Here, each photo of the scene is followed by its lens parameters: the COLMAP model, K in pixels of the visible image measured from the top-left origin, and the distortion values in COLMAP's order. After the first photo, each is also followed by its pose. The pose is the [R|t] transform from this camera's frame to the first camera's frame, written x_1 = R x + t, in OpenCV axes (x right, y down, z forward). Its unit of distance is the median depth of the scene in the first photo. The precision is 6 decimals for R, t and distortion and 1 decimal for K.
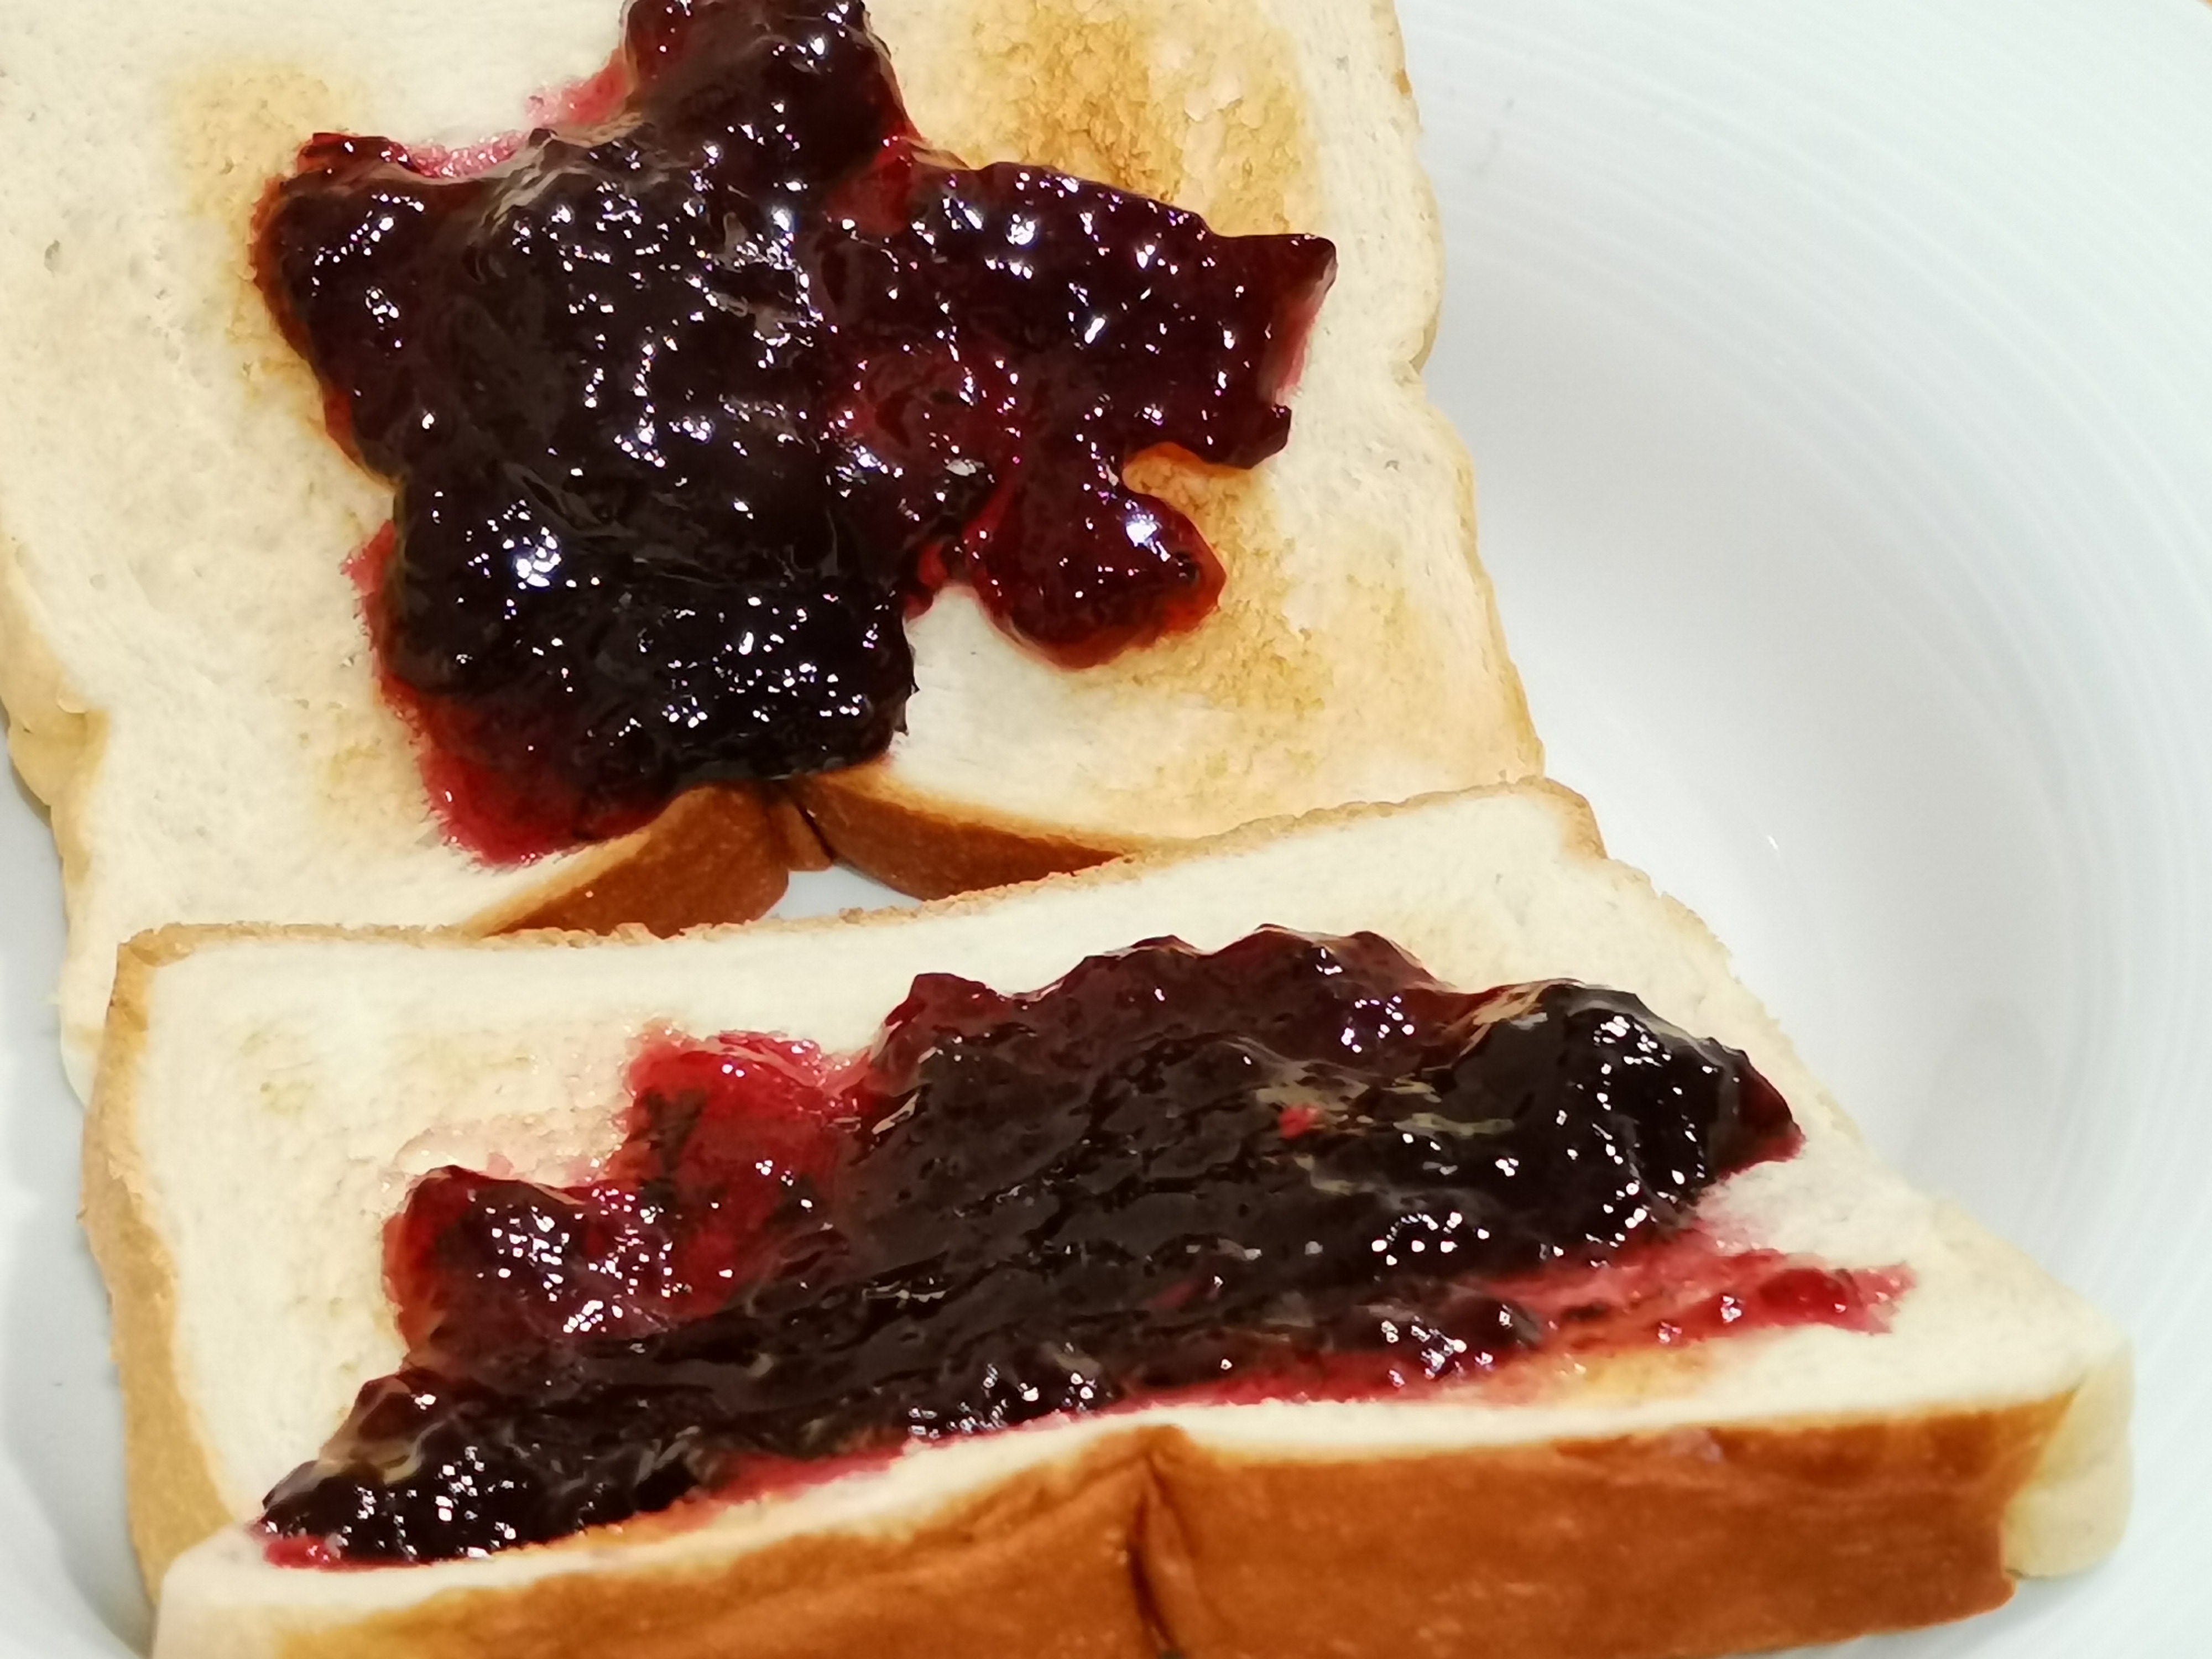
lens RADIAL K [[5413.9, 0, 1104.2], [0, 5413.9, 828.9], [0, 0, 1]] dist [0.117677, 0.000000]
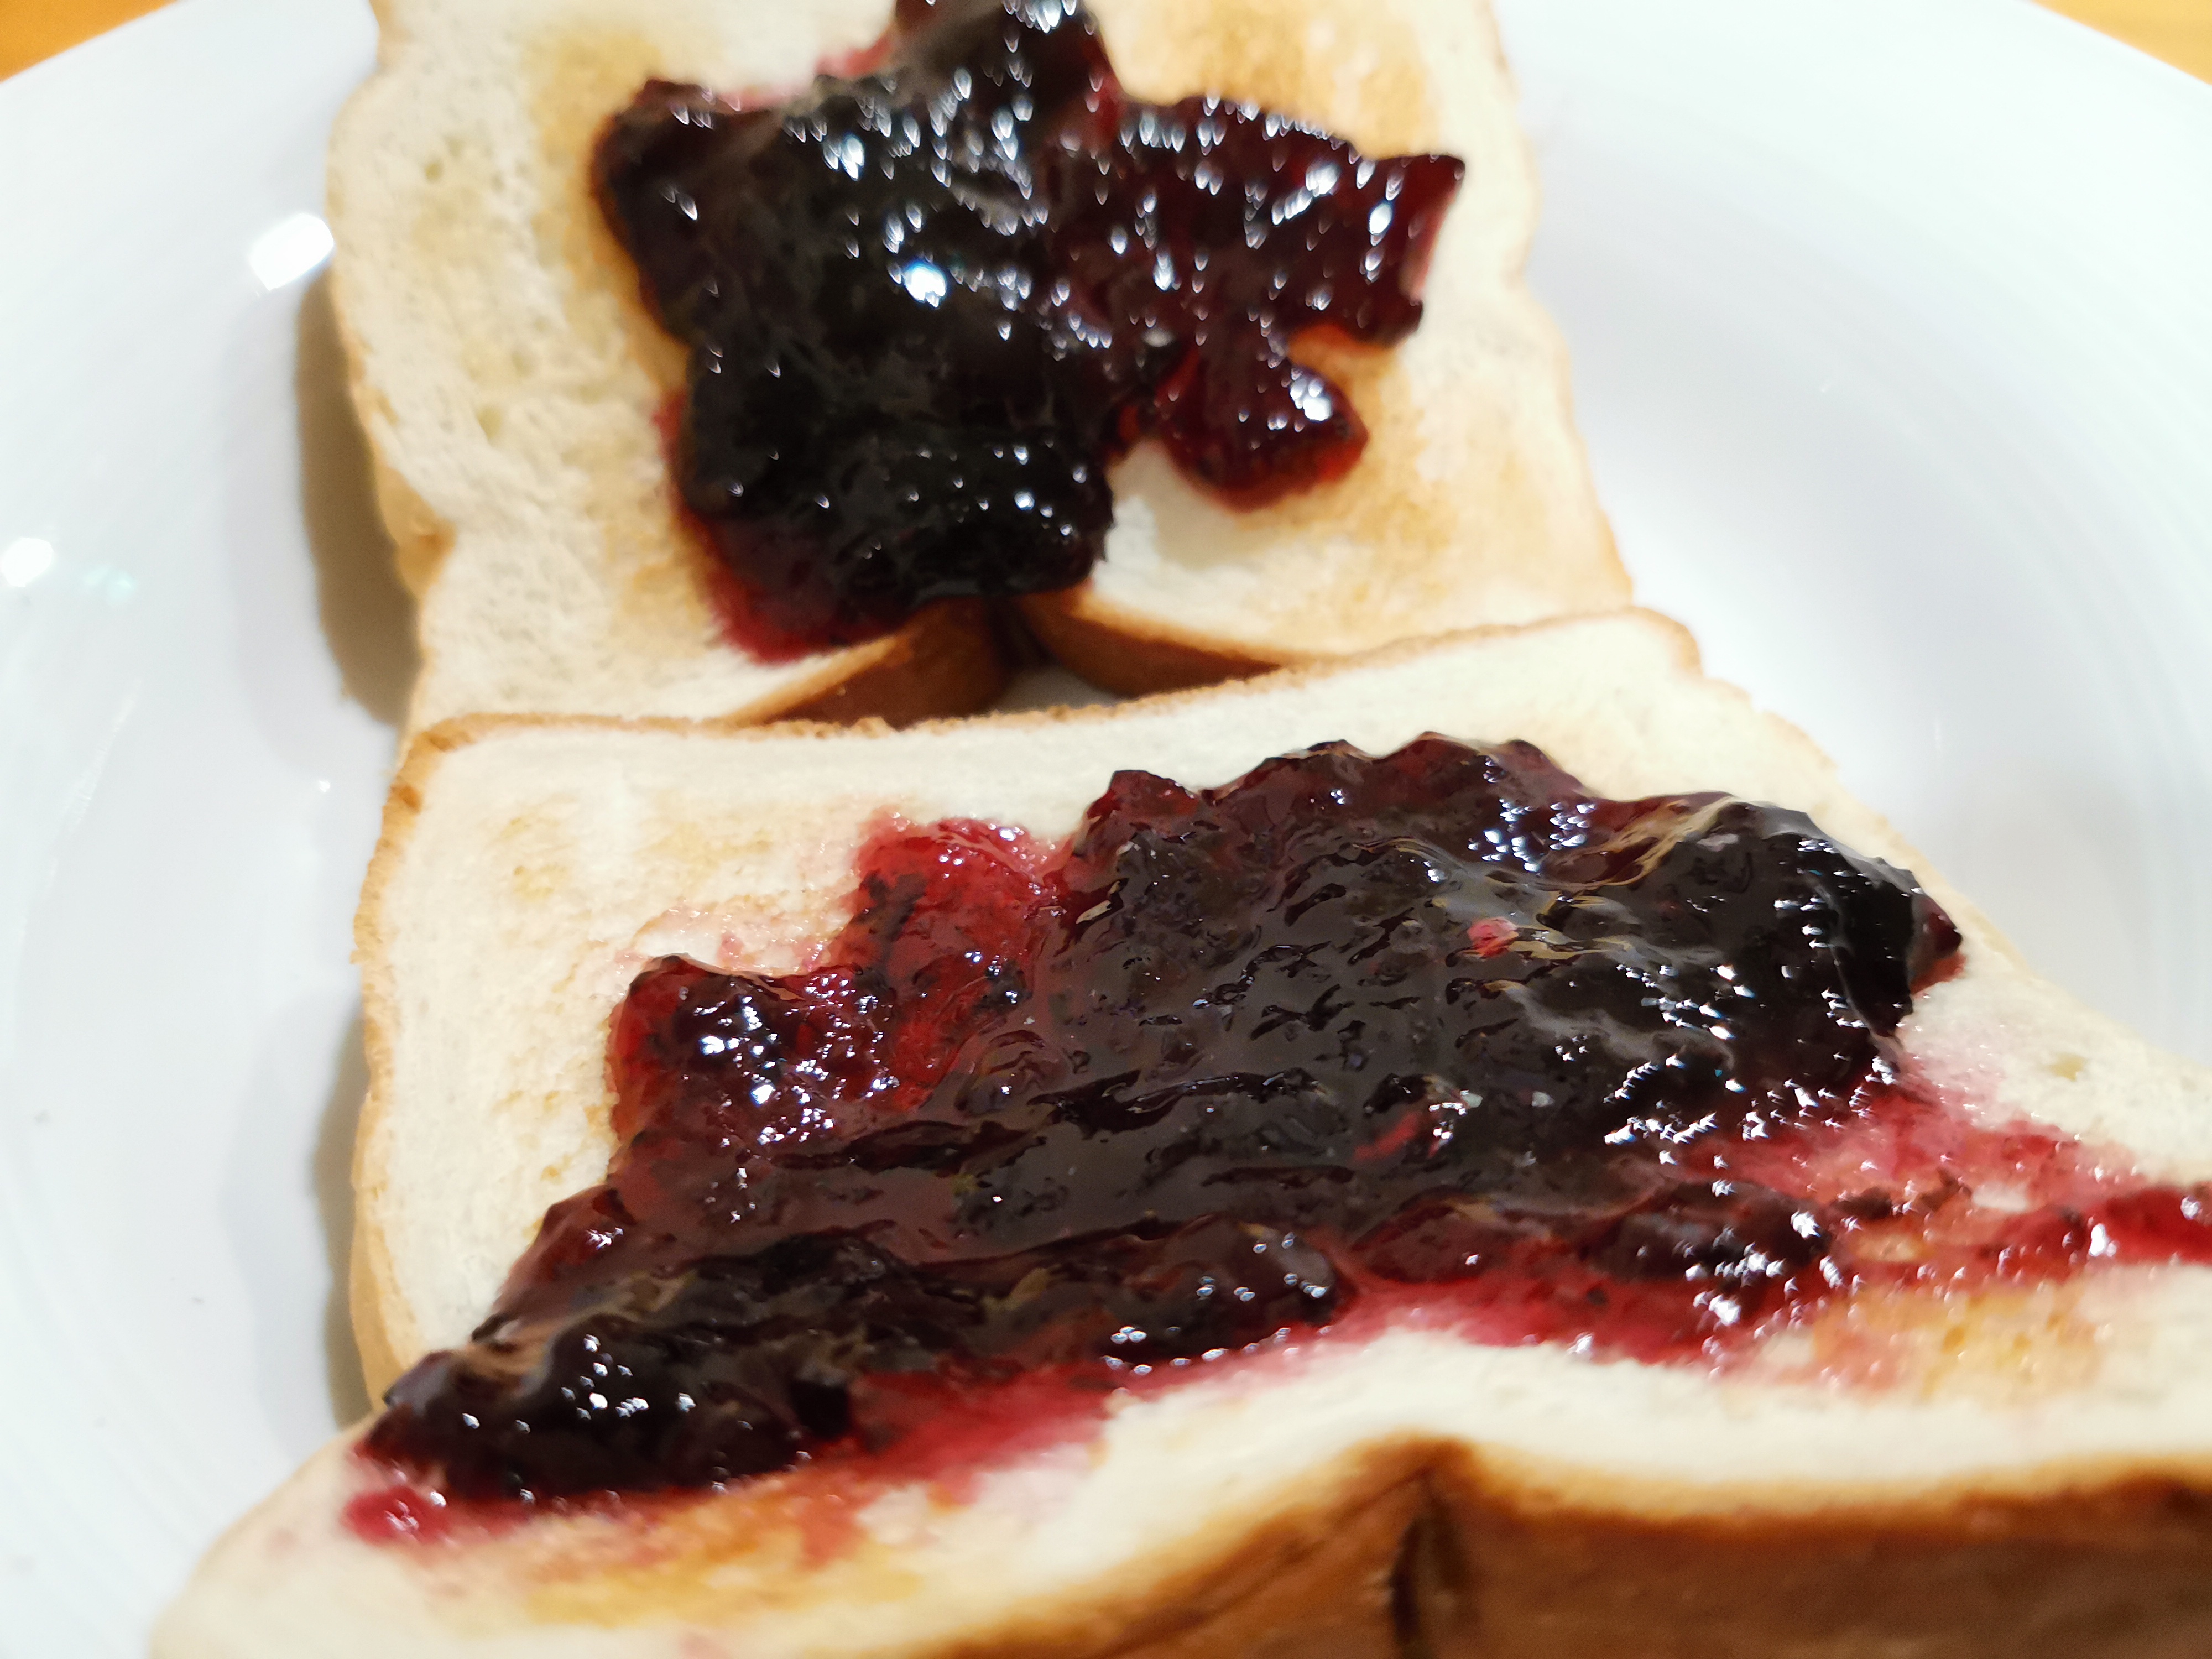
lens RADIAL K [[1761.0, 0, 1099.5], [0, 1761.0, 775.1], [0, 0, 1]] dist [-0.056069, -0.038521]
pose [[0.999397, 0.018934, -0.029095, -0.026311], [-0.016454, 0.996395, 0.083229, -0.002536], [0.030566, -0.082700, 0.996106, 0.613144]]
